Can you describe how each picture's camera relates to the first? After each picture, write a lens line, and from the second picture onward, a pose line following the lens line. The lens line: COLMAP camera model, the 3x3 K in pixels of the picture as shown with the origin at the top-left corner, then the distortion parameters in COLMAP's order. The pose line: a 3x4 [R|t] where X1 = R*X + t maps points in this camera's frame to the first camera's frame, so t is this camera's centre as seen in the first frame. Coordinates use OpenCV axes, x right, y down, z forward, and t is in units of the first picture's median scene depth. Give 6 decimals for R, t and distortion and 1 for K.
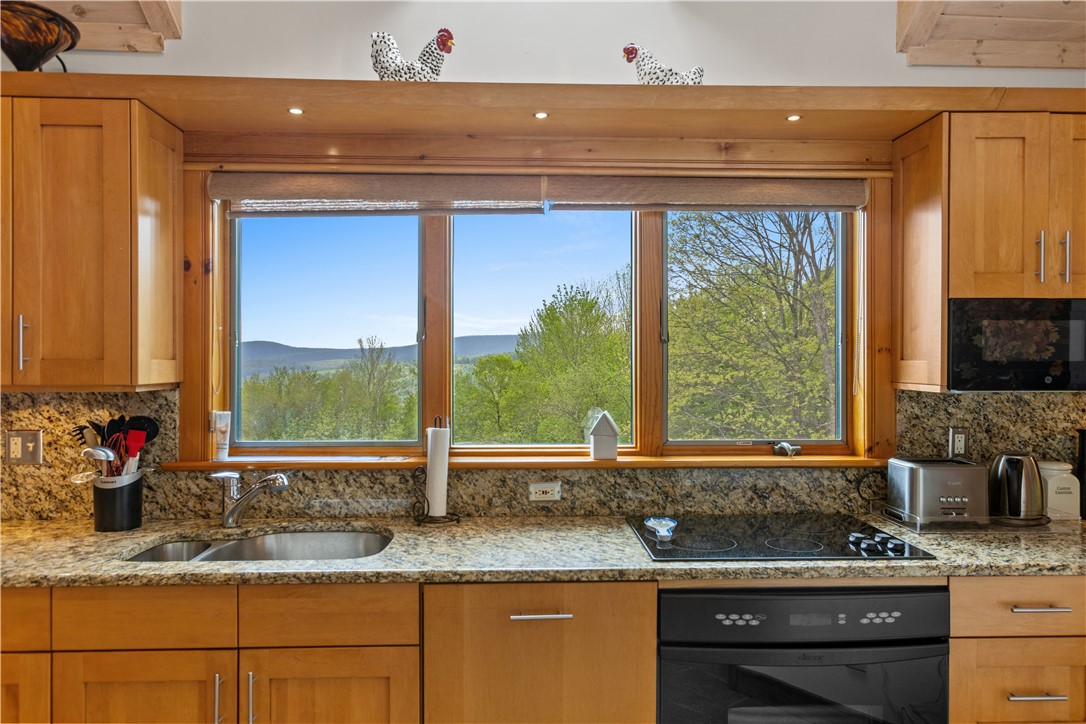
lens RADIAL K [[756.3, 0, 542.4], [0, 756.3, 369.9], [0, 0, 1]] dist [0.004712, 0.005599]
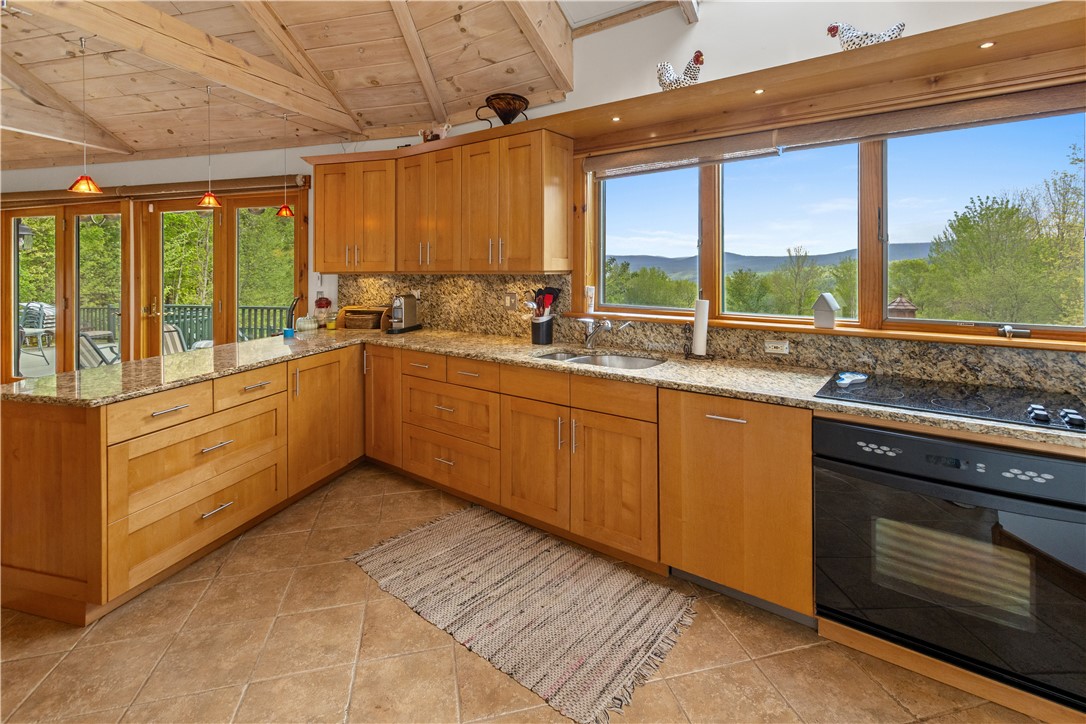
lens RADIAL K [[516.2, 0, 545.8], [0, 516.2, 265.7], [0, 0, 1]] dist [0.001784, 0.000634]
pose [[0.775041, -0.003700, -0.631901, 0.289523], [-0.003693, 0.999939, -0.010385, 0.017660], [0.631901, 0.010383, 0.774980, -0.046041]]
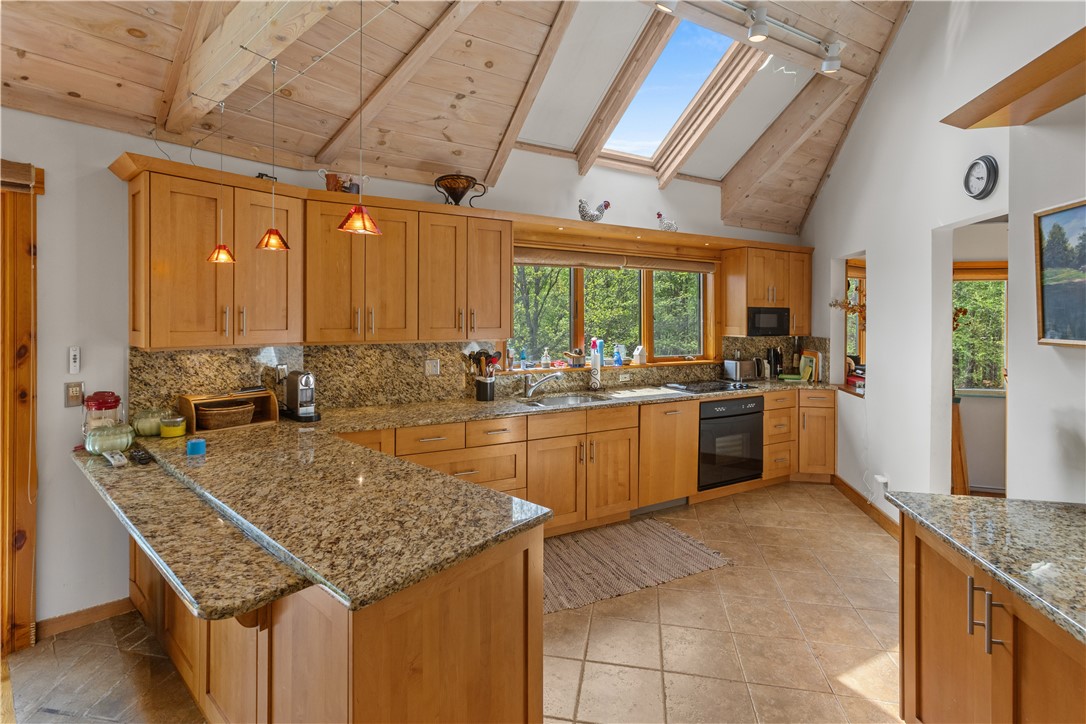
lens RADIAL K [[504.0, 0, 559.5], [0, 504.0, 316.1], [0, 0, 1]] dist [0.001030, 0.000180]
pose [[0.890550, 0.007664, 0.454822, -0.998261], [-0.001057, 0.999890, -0.014778, -0.023883], [-0.454885, 0.012680, 0.890460, -0.448553]]
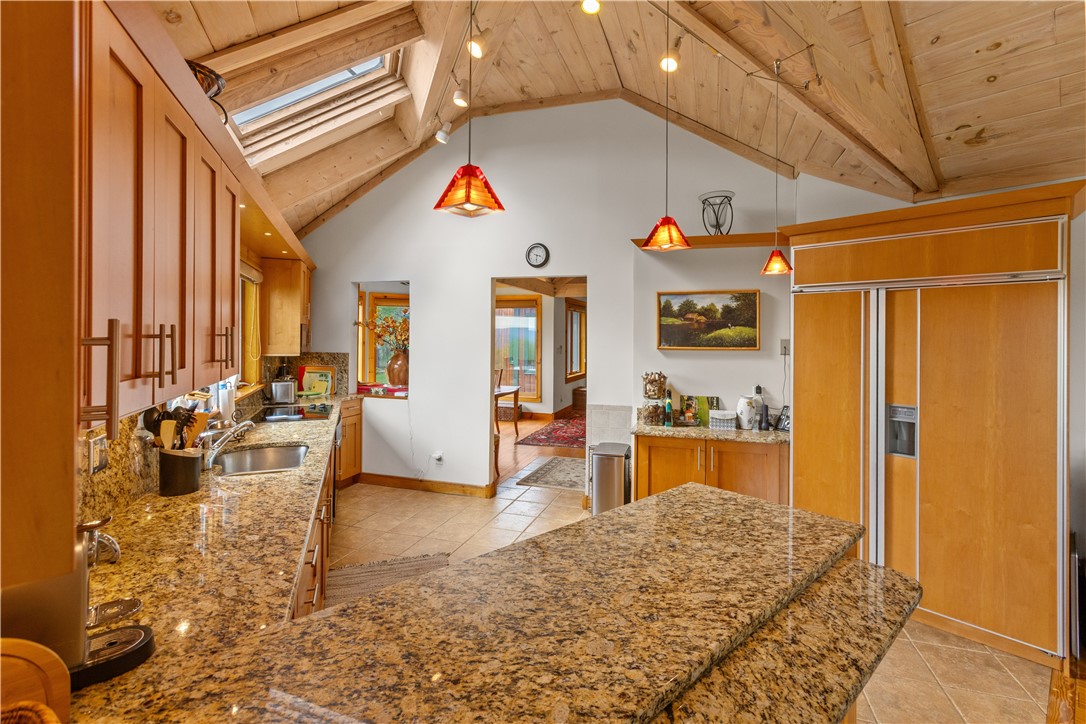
lens RADIAL K [[494.0, 0, 545.8], [0, 494.0, 334.4], [0, 0, 1]] dist [-0.000839, -0.000268]
pose [[-0.328578, -0.000788, 0.944476, -1.451787], [0.006171, 0.999977, 0.002981, -0.049094], [-0.944457, 0.006808, -0.328566, 0.666945]]
